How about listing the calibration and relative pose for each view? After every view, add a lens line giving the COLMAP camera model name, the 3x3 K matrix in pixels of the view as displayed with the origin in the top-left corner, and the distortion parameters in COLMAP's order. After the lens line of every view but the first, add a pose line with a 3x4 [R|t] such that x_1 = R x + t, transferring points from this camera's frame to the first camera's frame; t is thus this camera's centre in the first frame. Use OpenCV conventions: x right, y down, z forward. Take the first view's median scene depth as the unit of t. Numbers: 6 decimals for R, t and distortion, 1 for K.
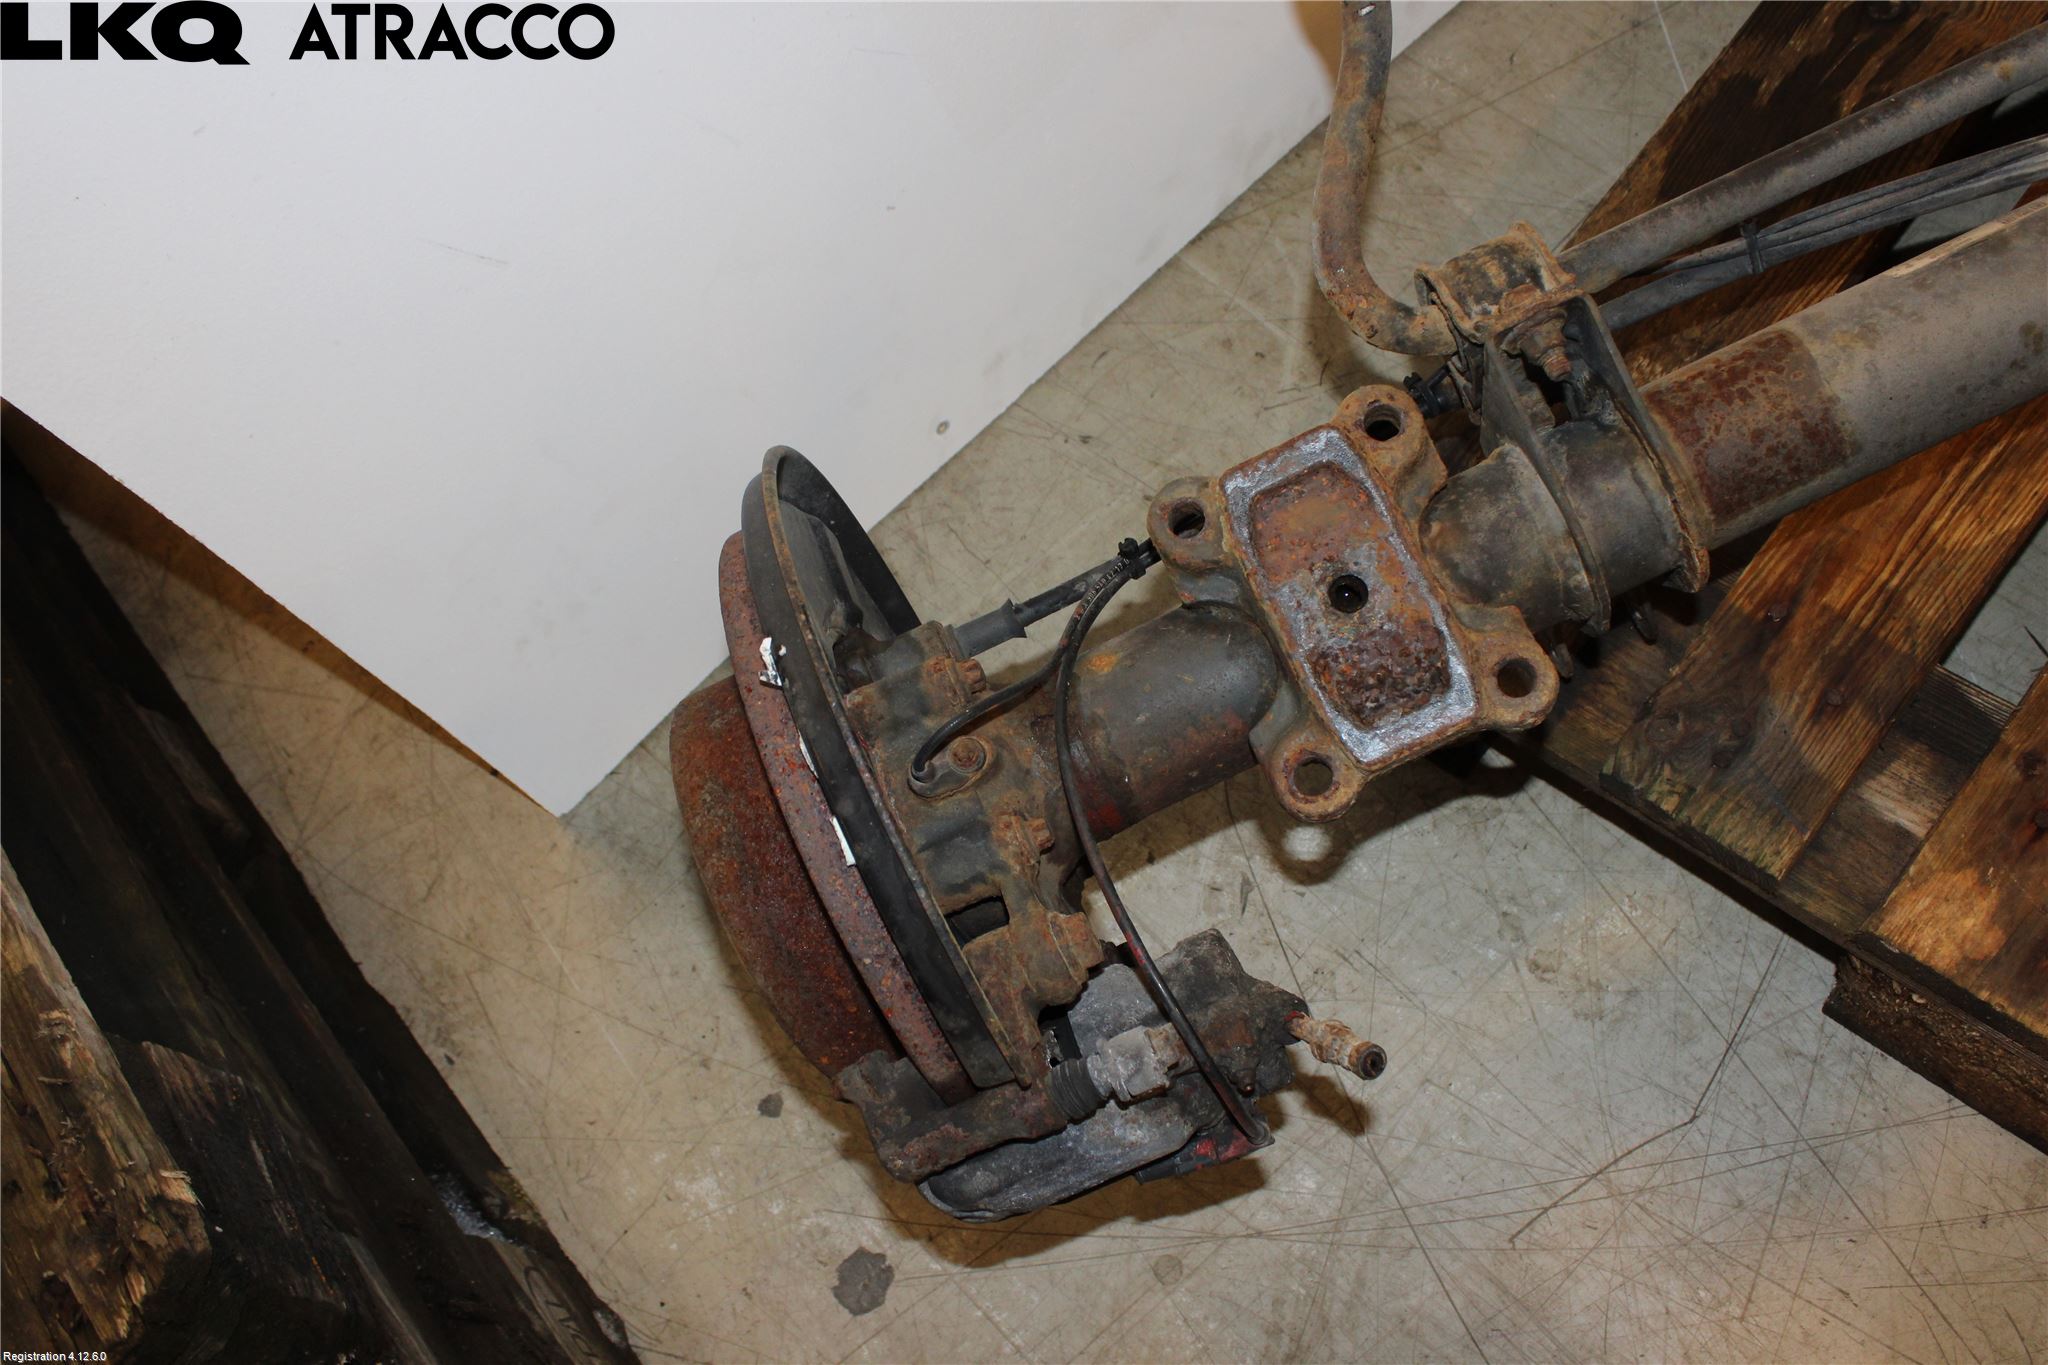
lens RADIAL K [[1838.9, 0, 1026.9], [0, 1838.9, 691.8], [0, 0, 1]] dist [-0.169192, 0.160369]
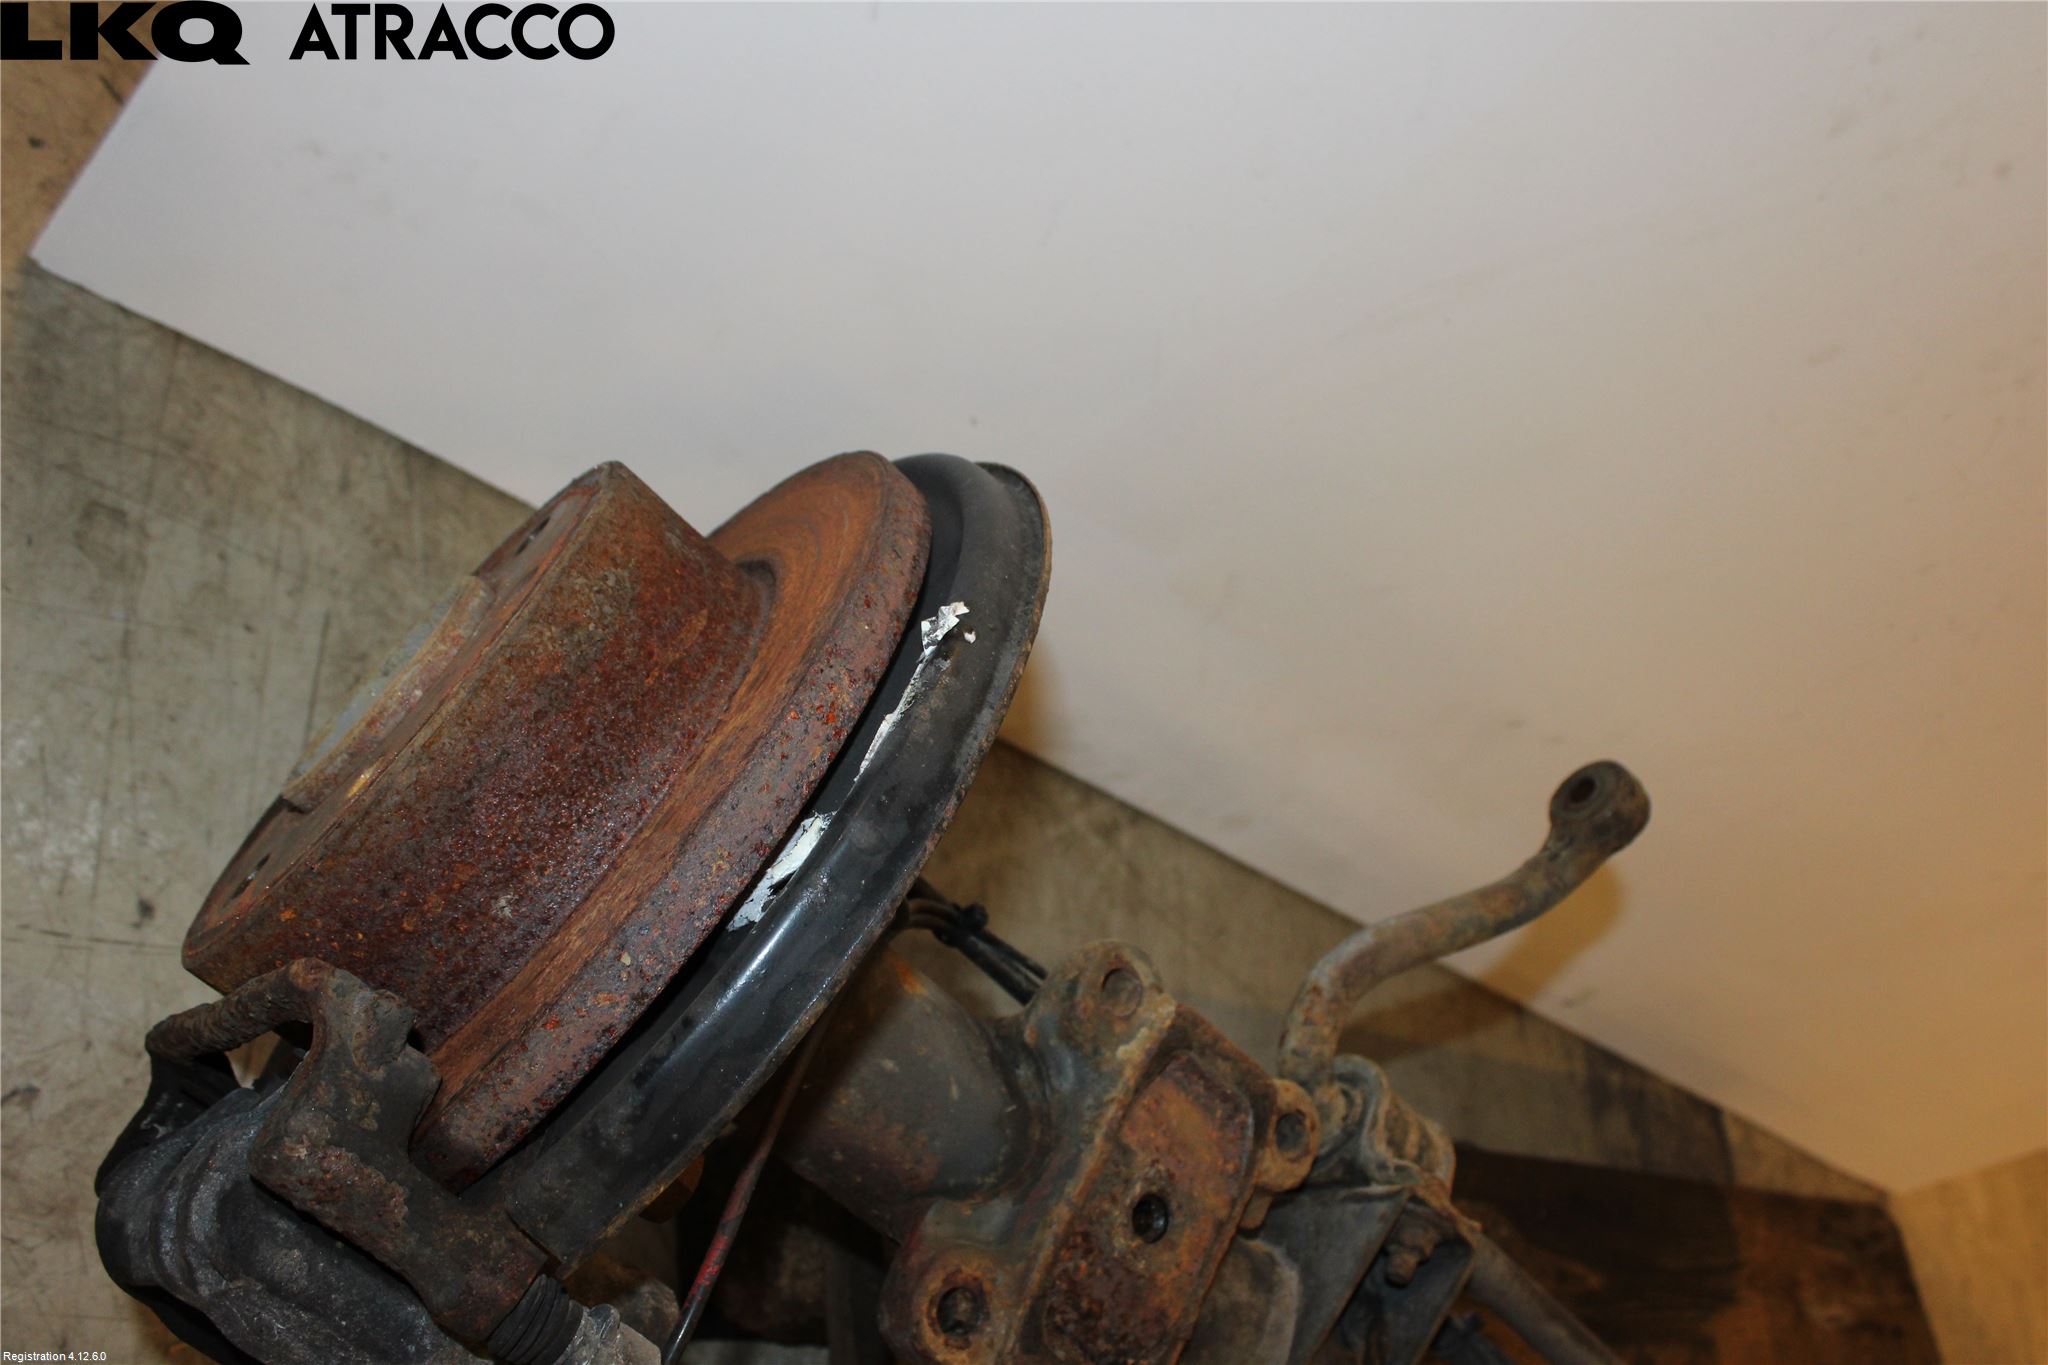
lens RADIAL K [[1806.6, 0, 1024.0], [0, 1806.6, 682.5], [0, 0, 1]] dist [-0.146387, 0.131694]
pose [[0.328933, 0.909364, 0.254678, -0.259899], [-0.776679, 0.413914, -0.474810, 0.267492], [-0.537190, -0.041623, 0.842434, 0.377664]]
